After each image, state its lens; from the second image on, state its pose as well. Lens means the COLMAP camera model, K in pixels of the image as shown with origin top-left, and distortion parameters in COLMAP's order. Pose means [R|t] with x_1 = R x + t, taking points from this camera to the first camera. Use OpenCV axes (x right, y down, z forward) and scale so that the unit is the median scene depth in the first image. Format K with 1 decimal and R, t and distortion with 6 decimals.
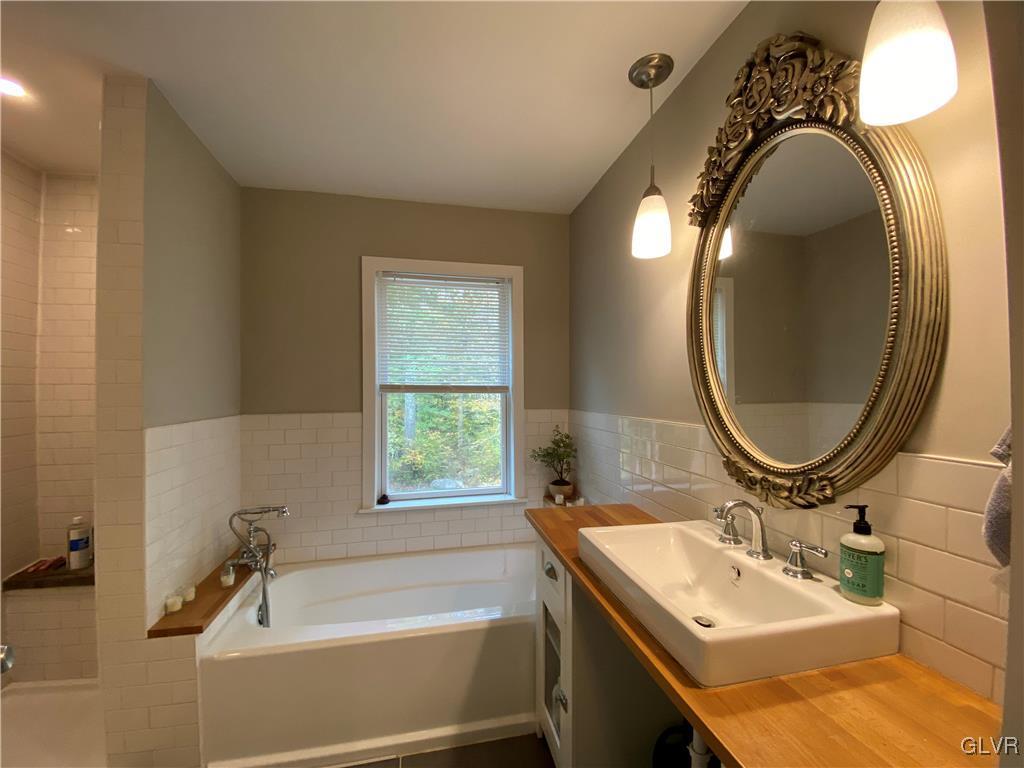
lens RADIAL K [[415.4, 0, 512.0], [0, 415.4, 384.0], [0, 0, 1]] dist [0.000914, -0.012135]
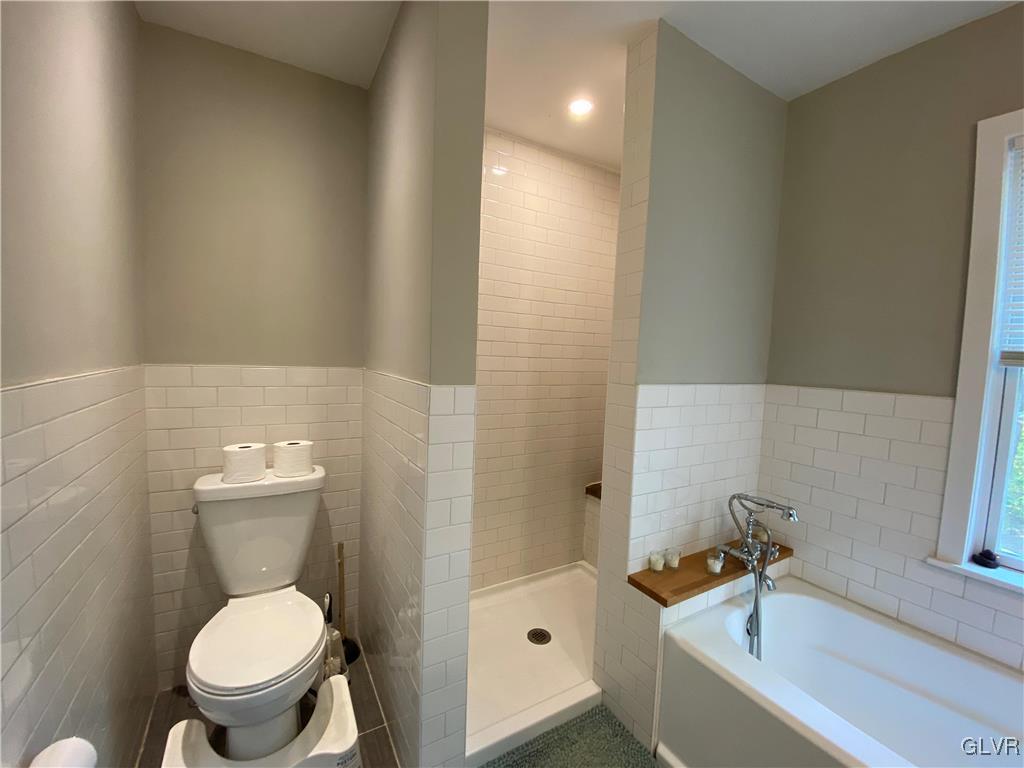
lens RADIAL K [[415.4, 0, 512.0], [0, 415.4, 384.0], [0, 0, 1]] dist [0.000914, -0.012135]
pose [[0.295676, 0.085792, -0.951428, -0.002109], [-0.030455, 0.996299, 0.080373, 0.025620], [0.954803, 0.005211, 0.297194, 0.294334]]
